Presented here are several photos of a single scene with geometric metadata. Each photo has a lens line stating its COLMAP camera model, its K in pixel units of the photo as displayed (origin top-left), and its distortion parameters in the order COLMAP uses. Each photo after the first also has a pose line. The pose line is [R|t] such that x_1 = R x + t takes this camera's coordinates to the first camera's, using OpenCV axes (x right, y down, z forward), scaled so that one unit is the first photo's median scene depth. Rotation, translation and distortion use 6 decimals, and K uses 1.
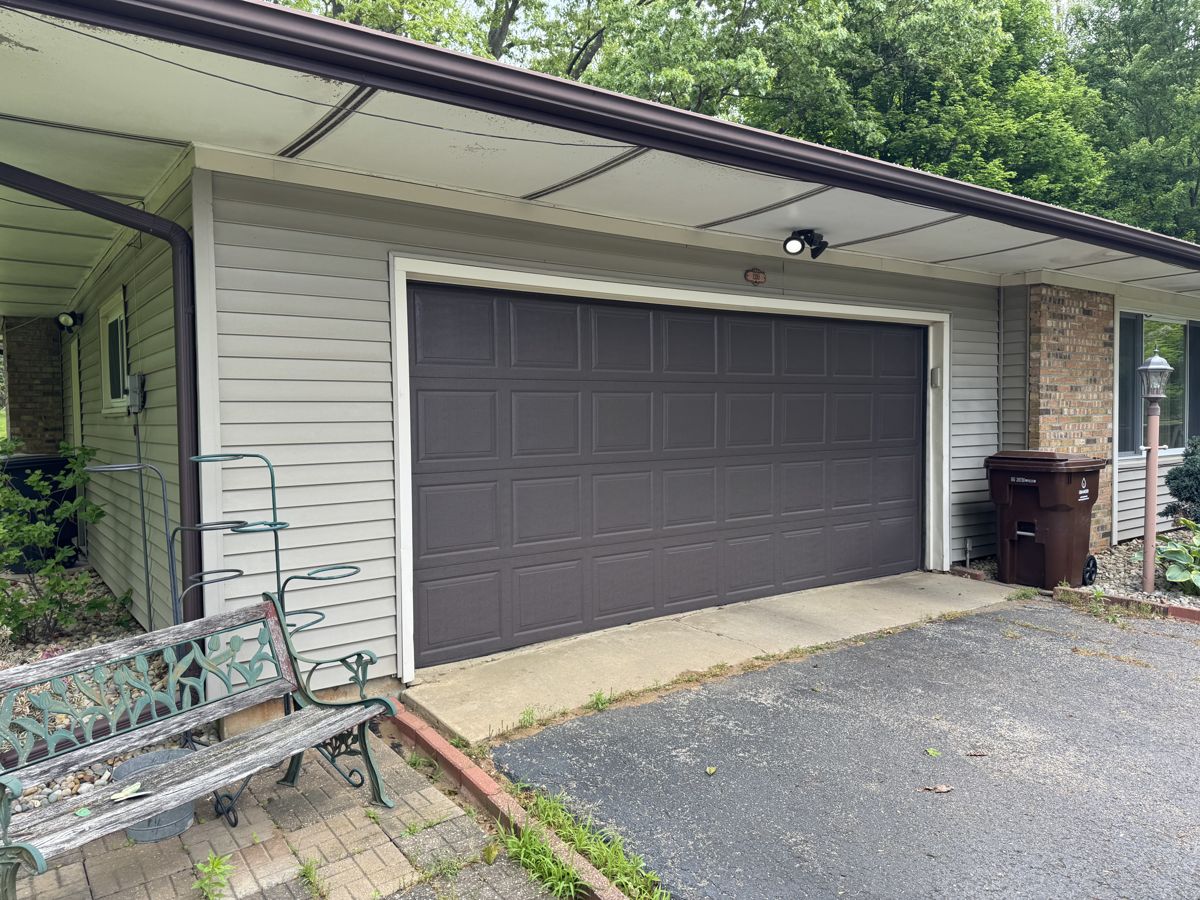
lens RADIAL K [[812.0, 0, 602.1], [0, 812.0, 448.4], [0, 0, 1]] dist [0.001758, -0.000333]
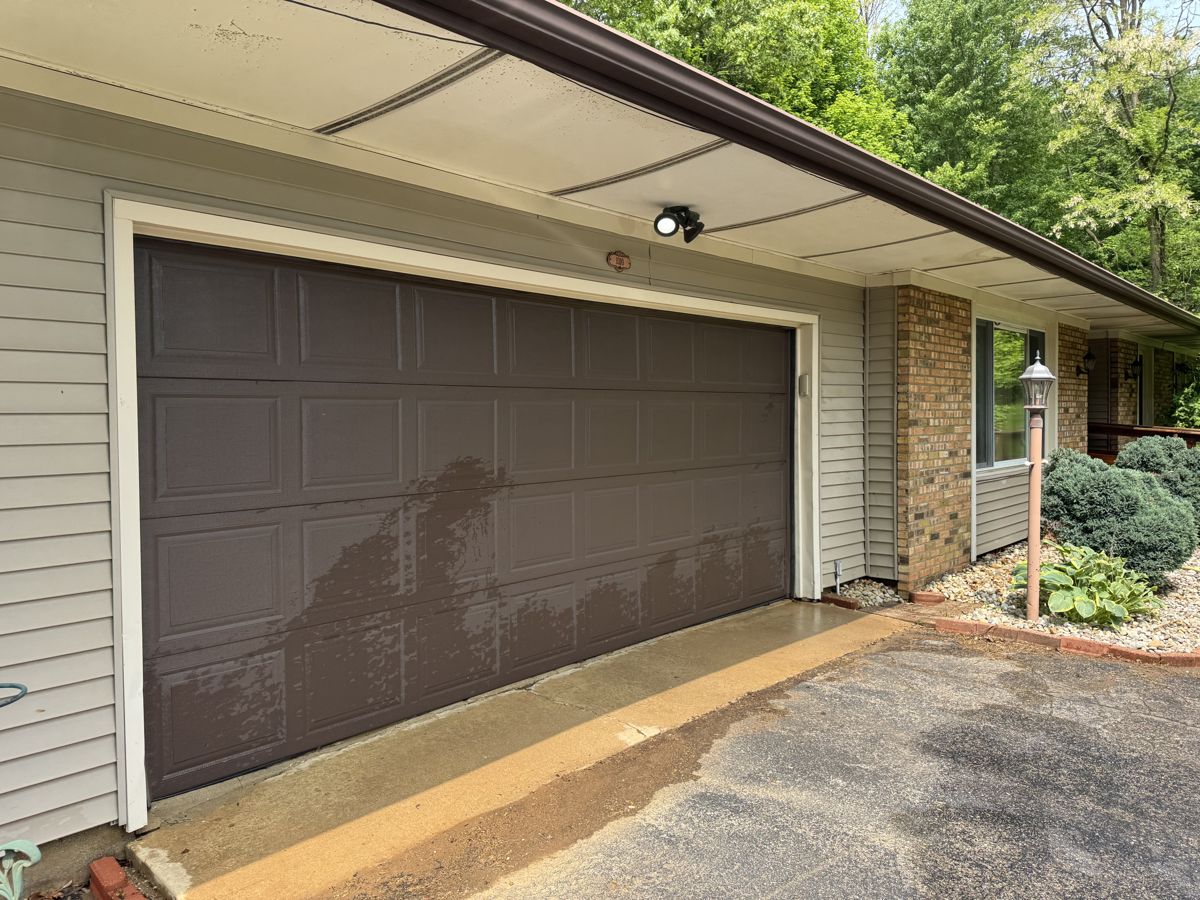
lens RADIAL K [[840.3, 0, 600.8], [0, 840.3, 434.0], [0, 0, 1]] dist [0.122152, -0.201698]
pose [[0.979870, -0.001798, 0.199630, -0.000813], [0.006967, 0.999658, -0.025194, -0.010599], [-0.199516, 0.026077, 0.979548, 0.120760]]
